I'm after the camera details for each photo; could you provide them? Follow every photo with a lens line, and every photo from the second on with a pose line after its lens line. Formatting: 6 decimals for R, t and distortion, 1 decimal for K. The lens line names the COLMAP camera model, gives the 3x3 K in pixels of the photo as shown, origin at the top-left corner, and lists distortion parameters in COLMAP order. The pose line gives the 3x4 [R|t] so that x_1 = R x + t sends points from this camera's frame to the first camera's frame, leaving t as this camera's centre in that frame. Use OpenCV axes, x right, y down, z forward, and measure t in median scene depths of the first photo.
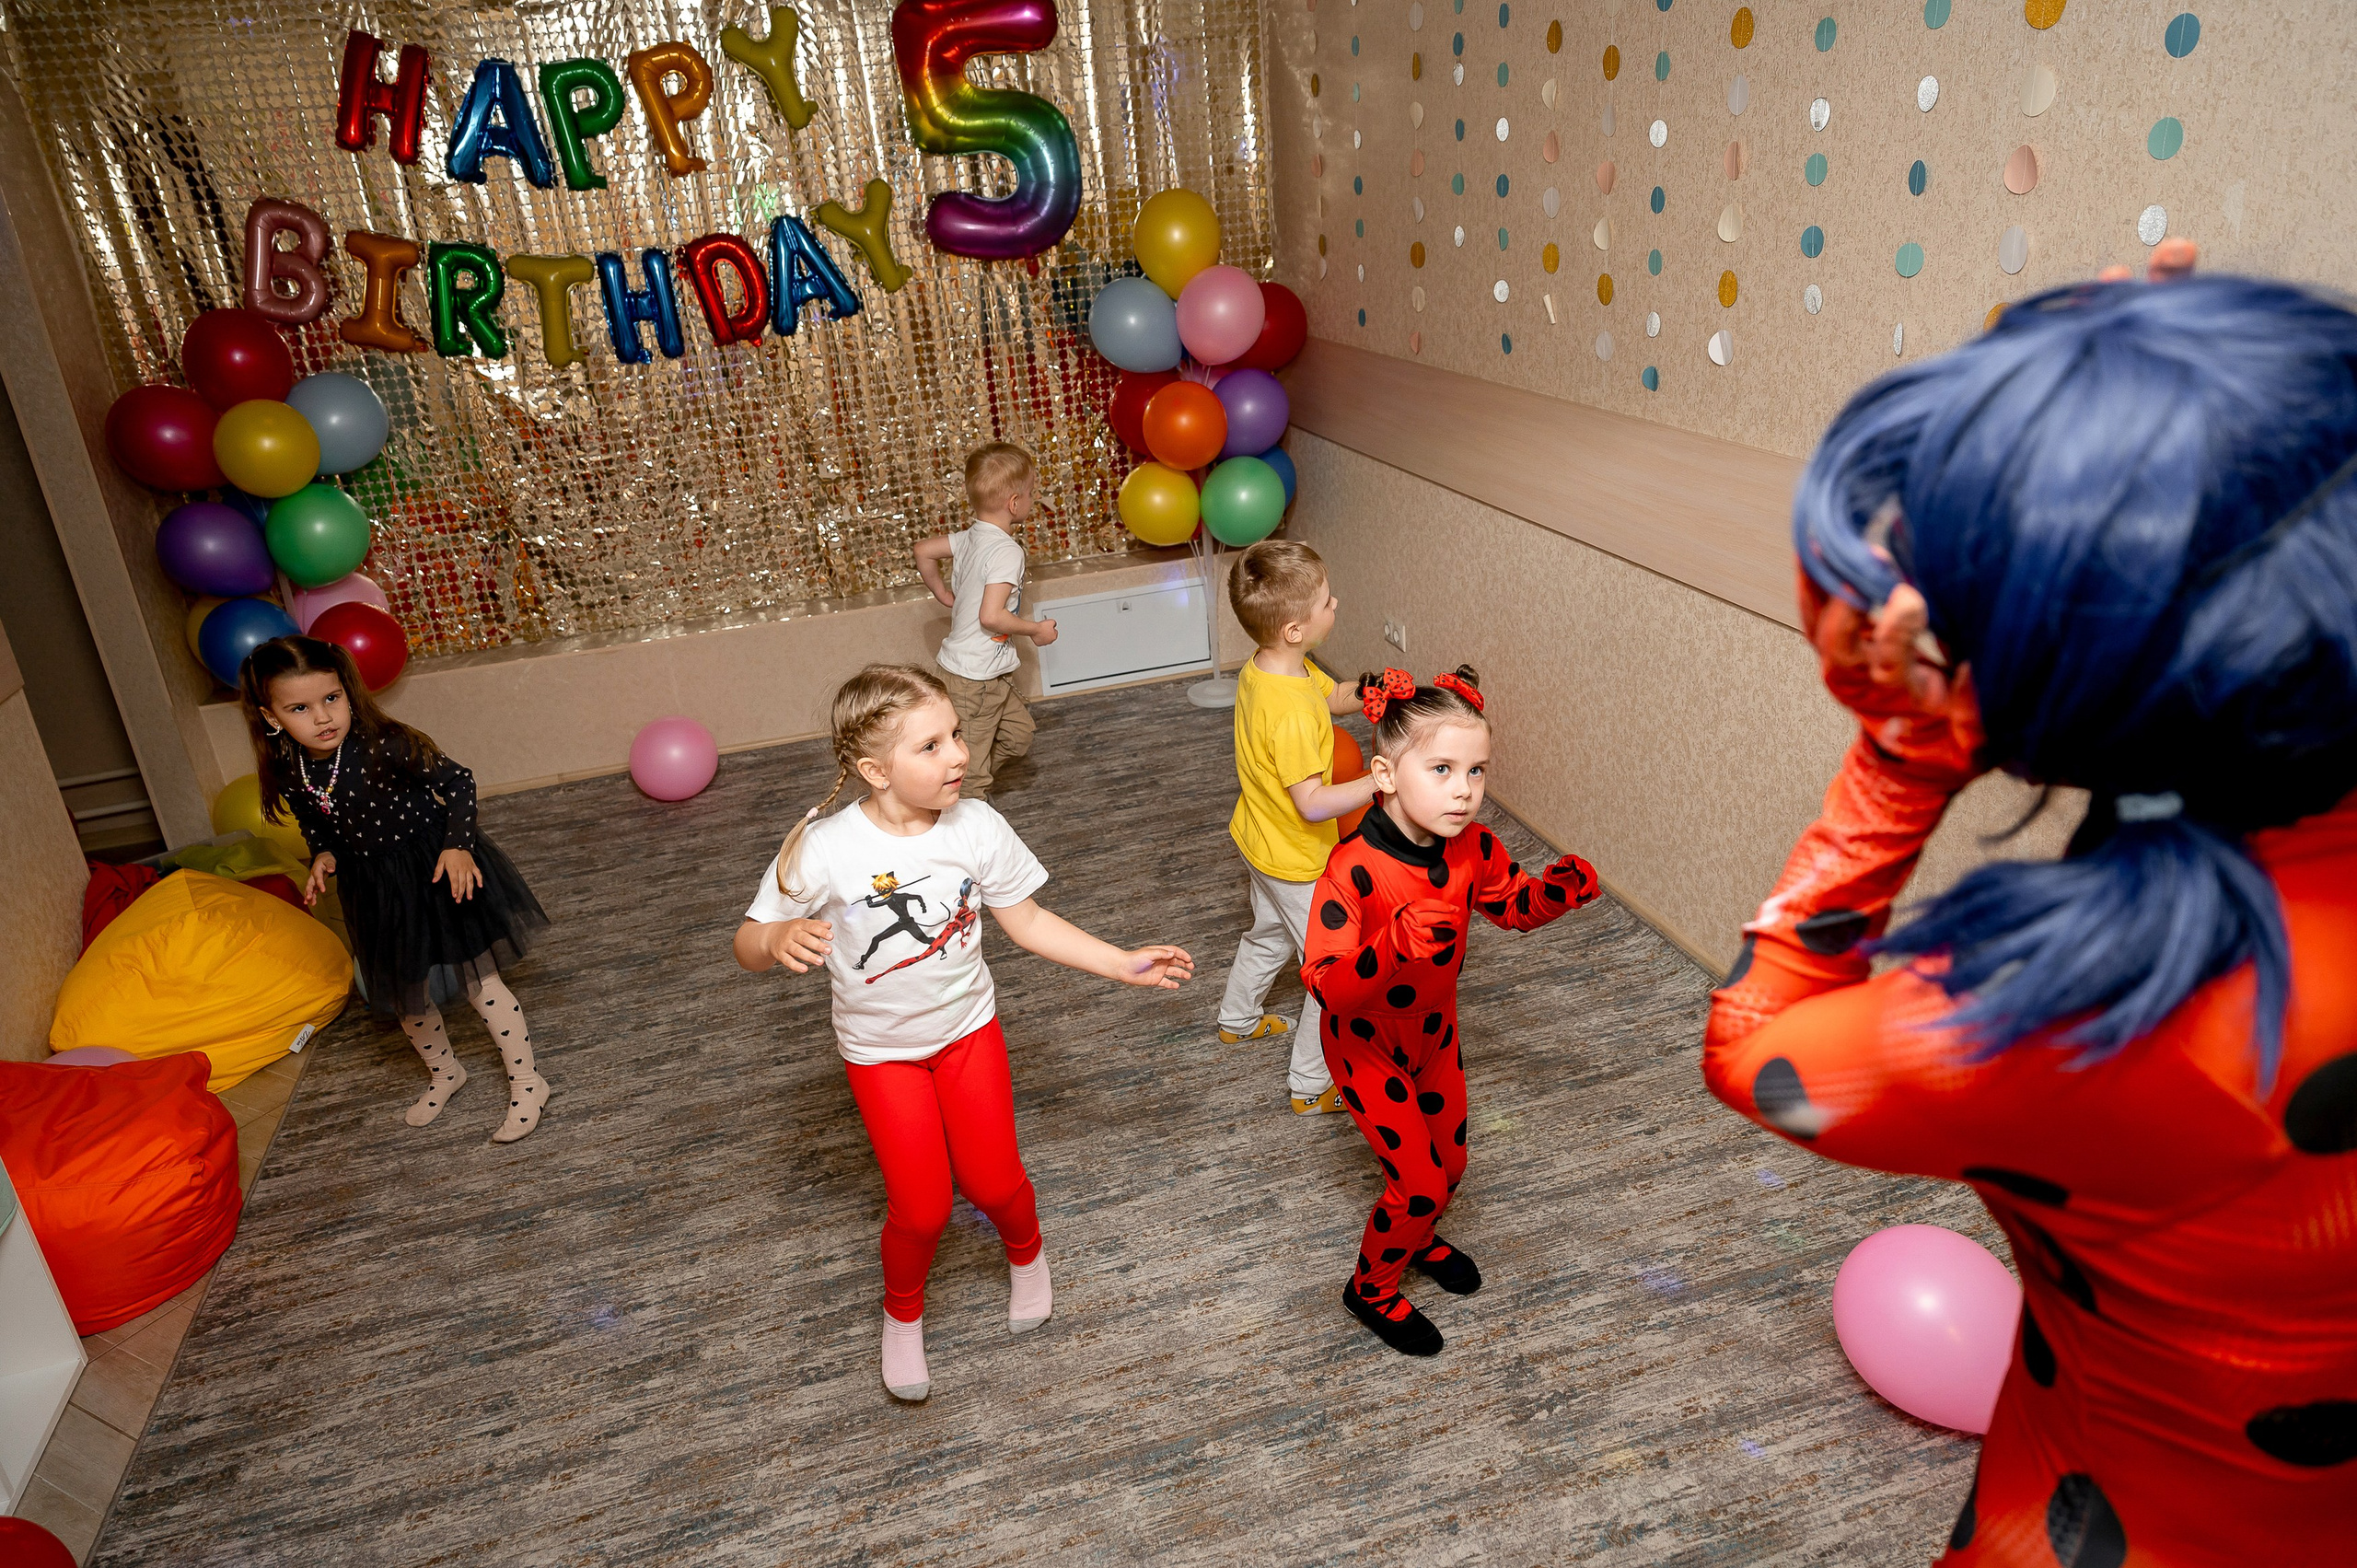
lens RADIAL K [[1615.4, 0, 1166.8], [0, 1615.4, 790.2], [0, 0, 1]] dist [0.001351, -0.000814]
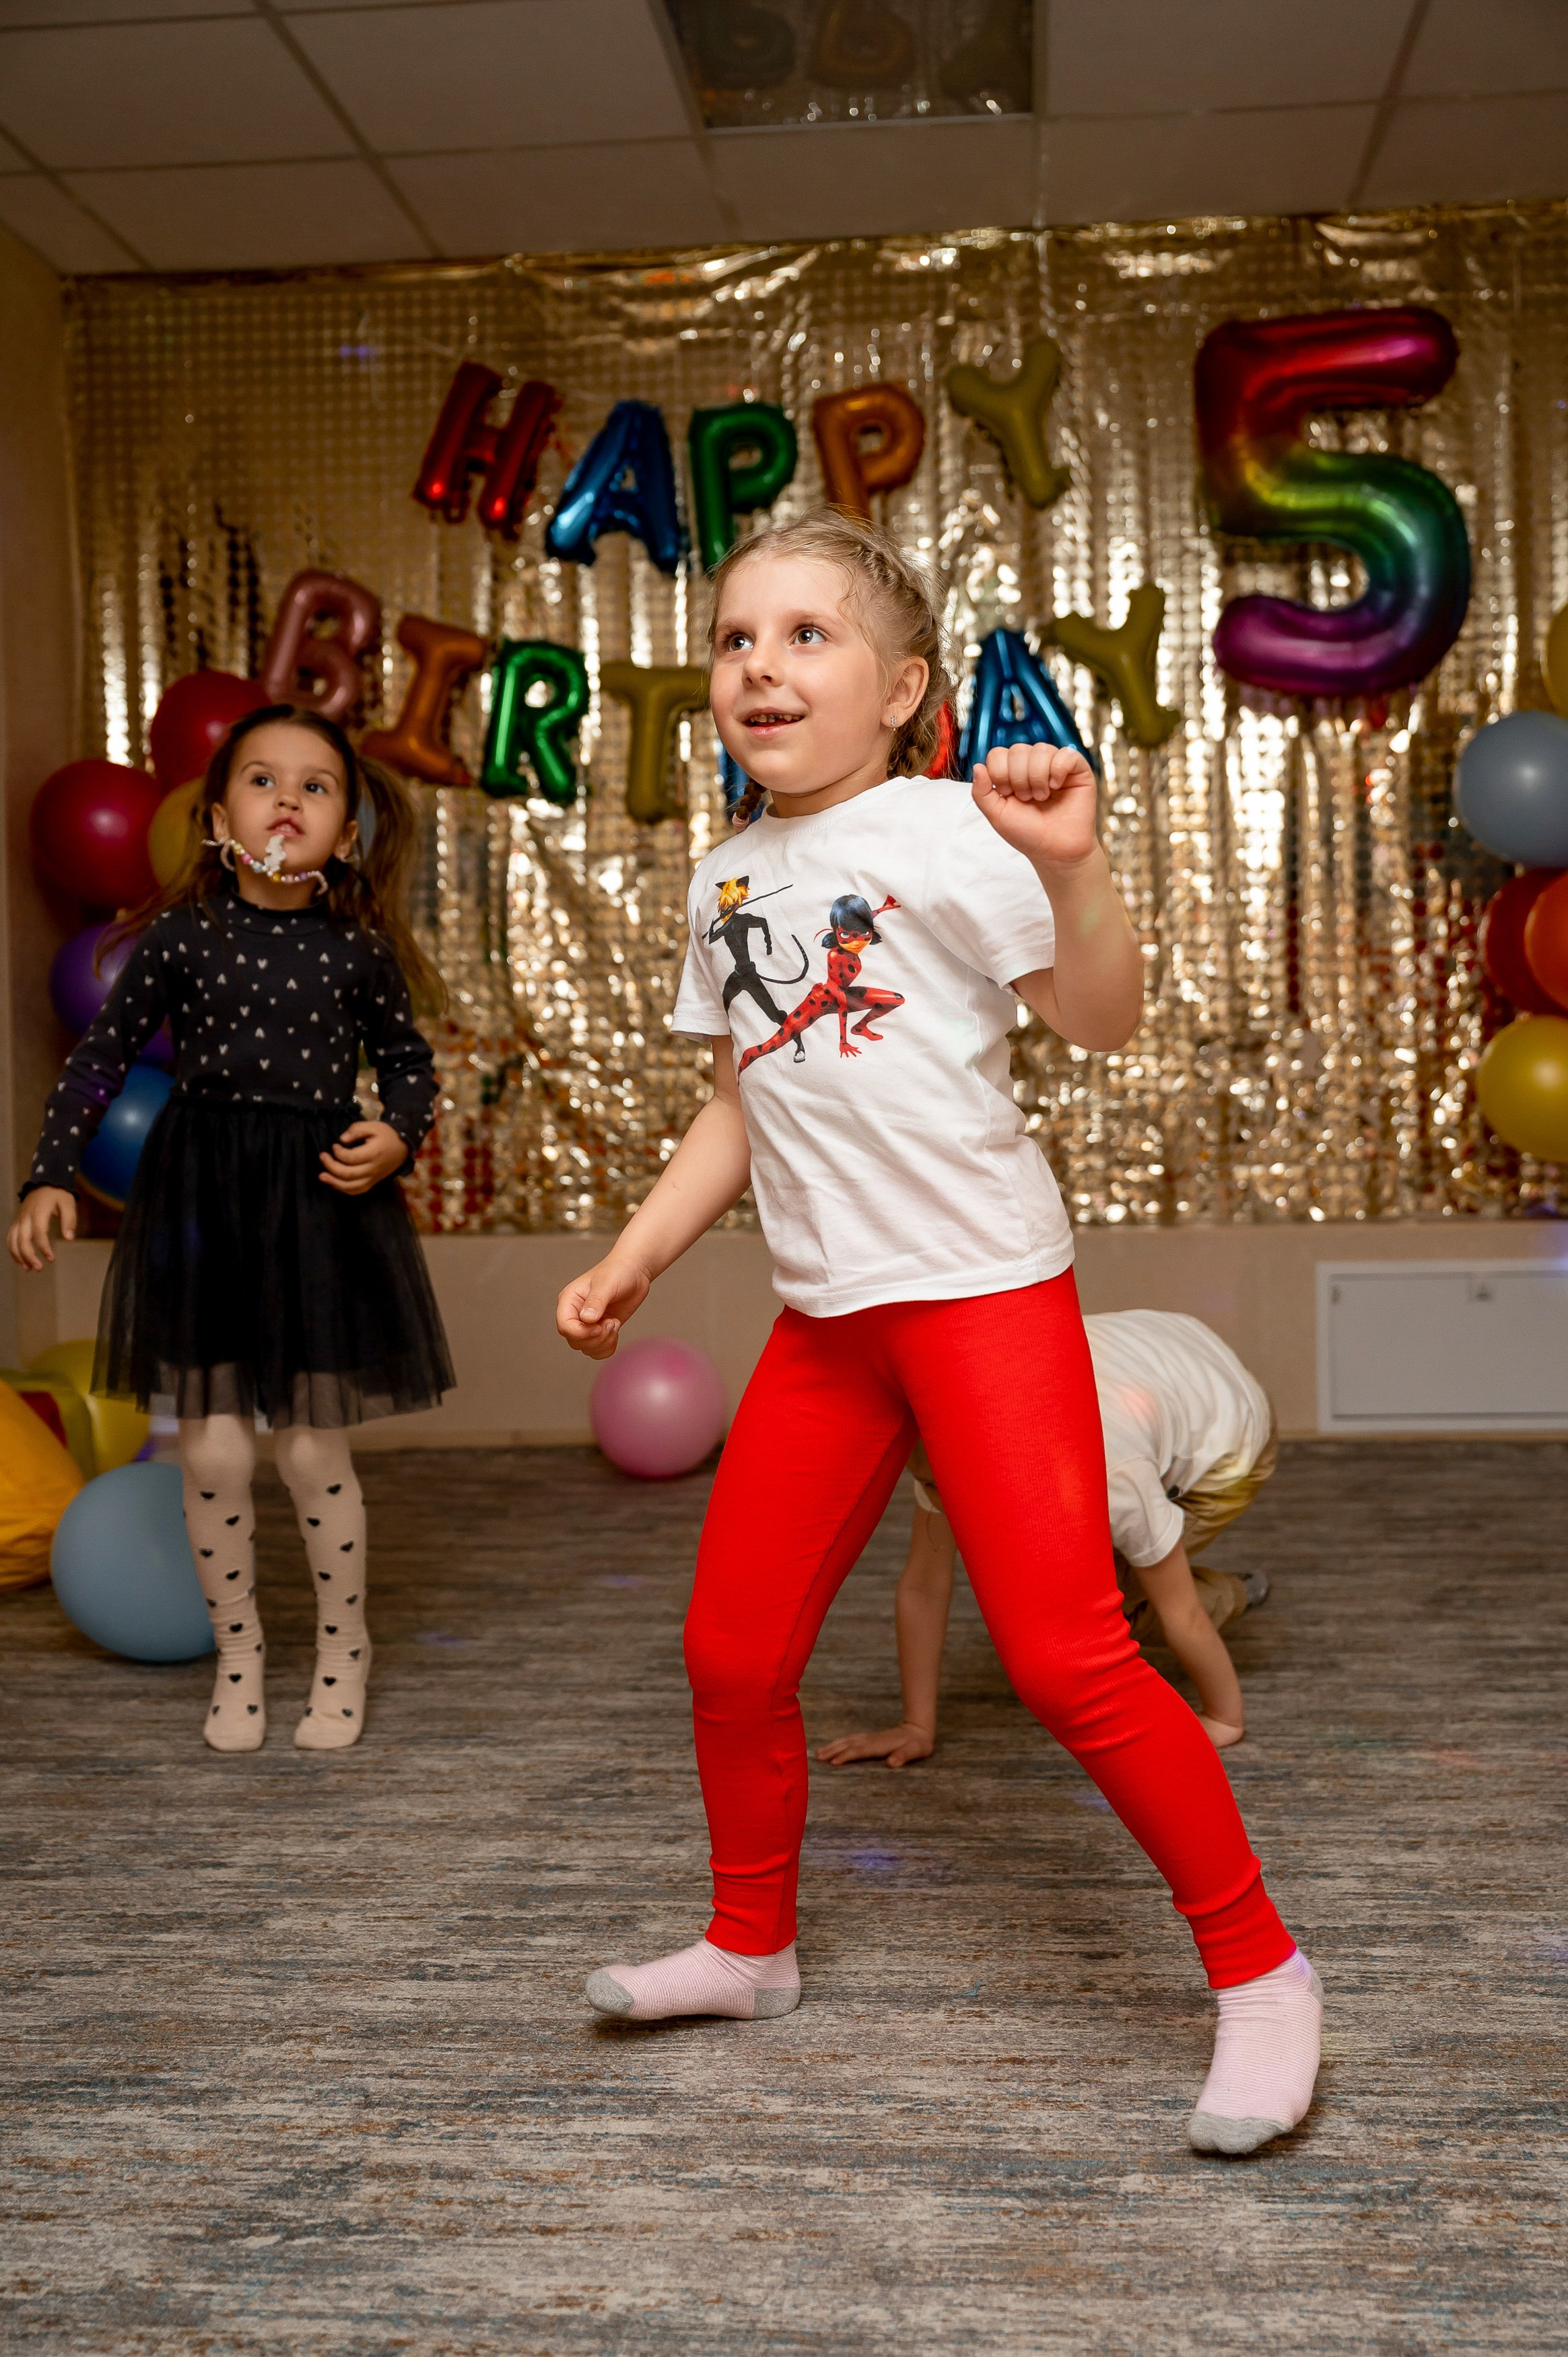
lens RADIAL K [[2573.8, 0, 784.0], [0, 2573.8, 1178.5], [0, 0, 1]] dist [0.002507, 0.001465]
pose [[0.925438, 0.073386, -0.371725, 0.136962], [-0.196870, 0.931372, -0.306250, 0.296756], [0.323740, 0.356597, 0.876374, 0.200931]]
